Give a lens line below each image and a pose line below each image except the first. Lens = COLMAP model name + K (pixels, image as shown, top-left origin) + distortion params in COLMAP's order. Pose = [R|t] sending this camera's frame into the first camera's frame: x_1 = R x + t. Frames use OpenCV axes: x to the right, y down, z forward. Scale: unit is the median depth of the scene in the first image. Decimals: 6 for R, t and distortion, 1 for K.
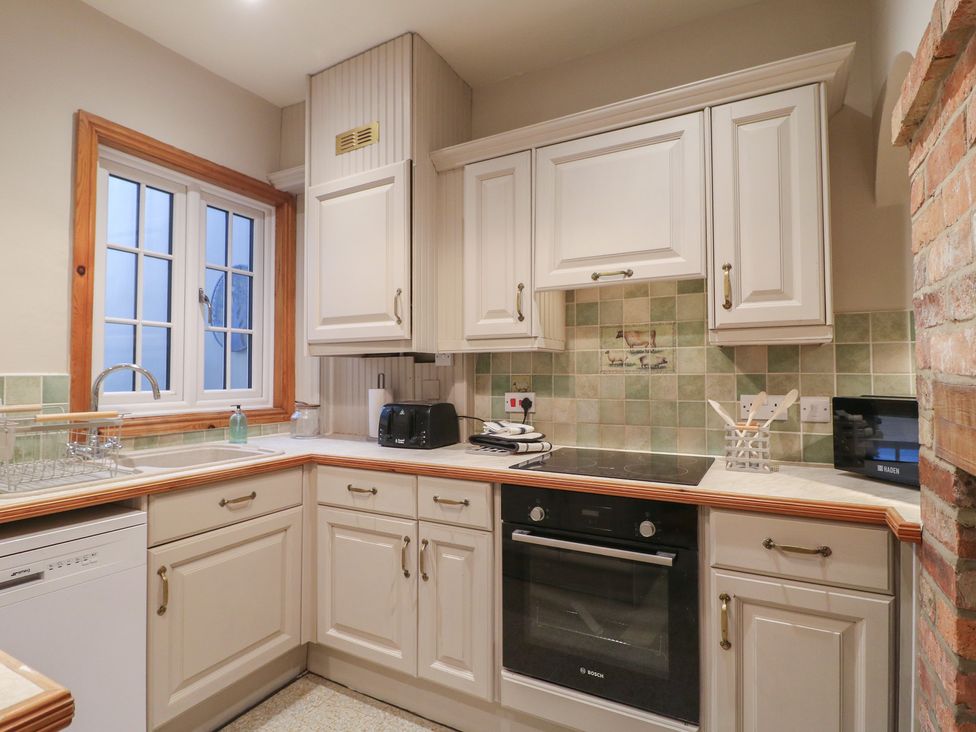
lens RADIAL K [[516.9, 0, 489.0], [0, 516.9, 362.6], [0, 0, 1]] dist [0.001311, -0.016769]
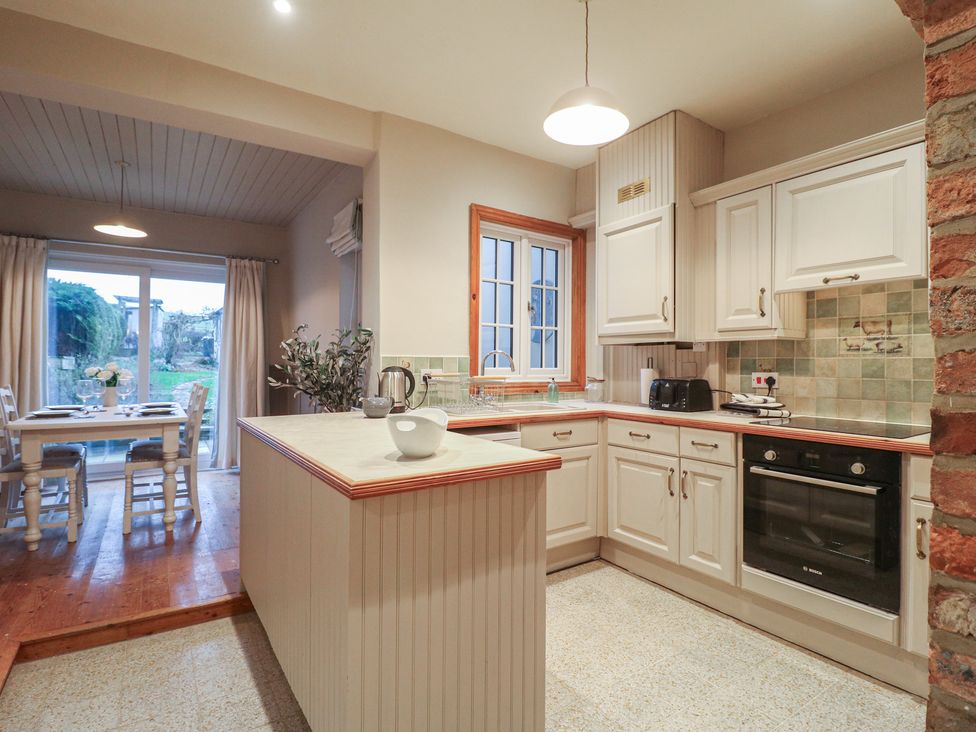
lens RADIAL K [[503.7, 0, 489.6], [0, 503.7, 358.9], [0, 0, 1]] dist [0.000356, -0.015114]
pose [[0.883769, 0.003045, -0.467914, 0.044711], [0.003456, 0.999909, 0.013034, 0.007545], [0.467911, -0.013136, 0.883678, -0.438279]]
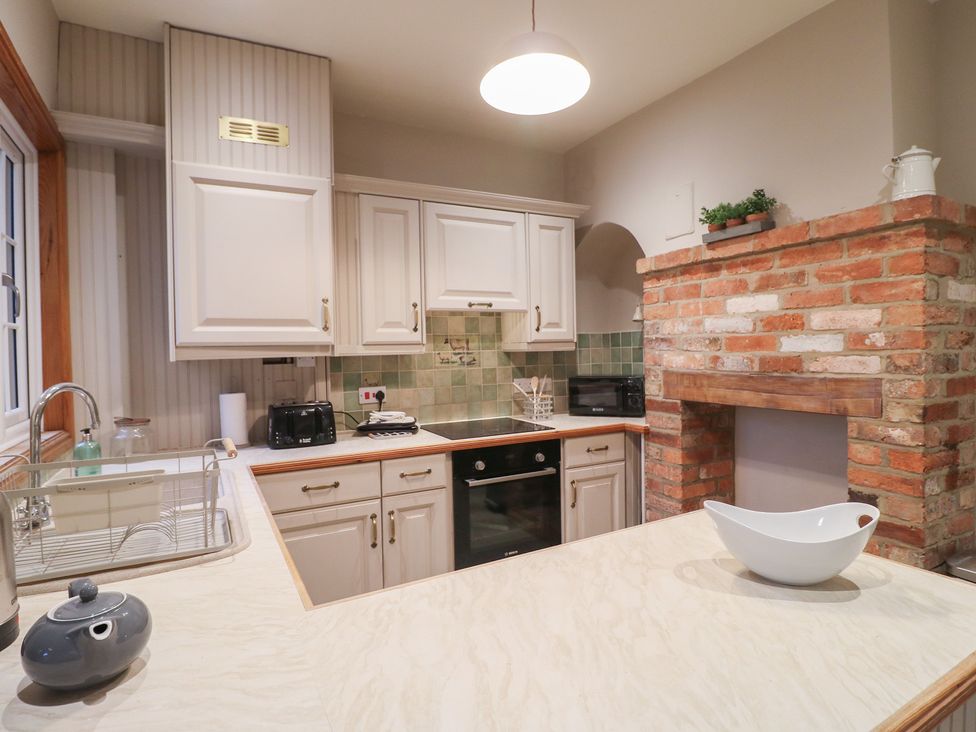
lens RADIAL K [[516.9, 0, 489.0], [0, 516.9, 362.6], [0, 0, 1]] dist [0.001311, -0.016769]
pose [[0.555233, -0.029090, 0.831186, -0.881335], [-0.001175, 0.999360, 0.035761, -0.047200], [-0.831694, -0.020832, 0.554844, 0.115527]]
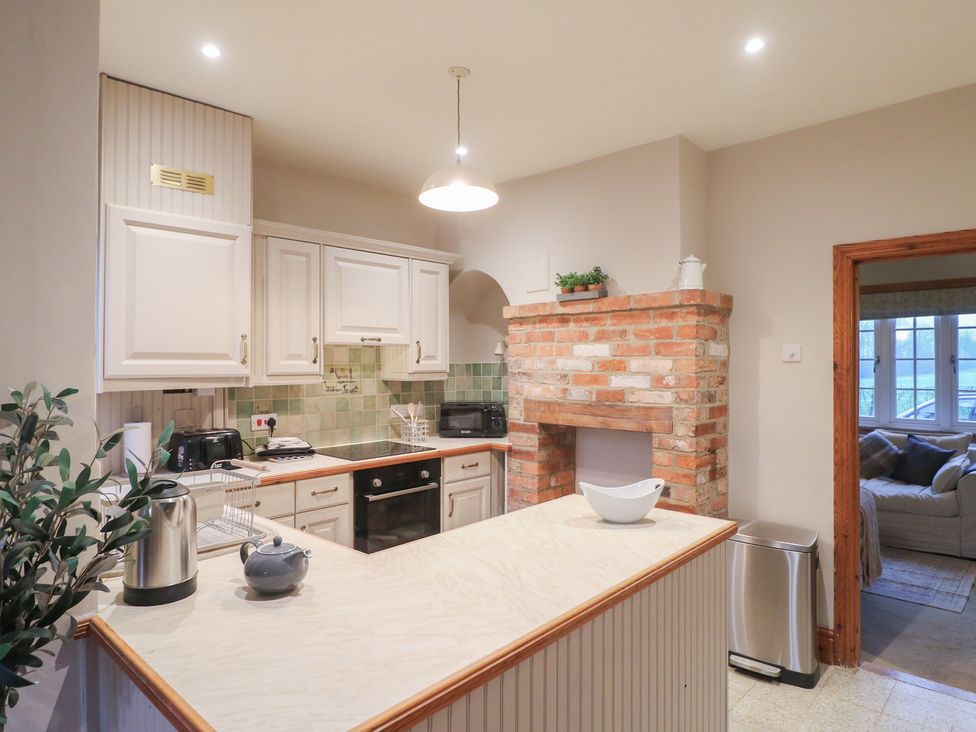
lens RADIAL K [[590.5, 0, 488.0], [0, 590.5, 366.0], [0, 0, 1]] dist [0.005103, -0.020320]
pose [[0.257008, -0.002943, 0.966405, -1.330556], [-0.022331, 0.999710, 0.008983, -0.094704], [-0.966151, -0.023890, 0.256868, 0.114185]]
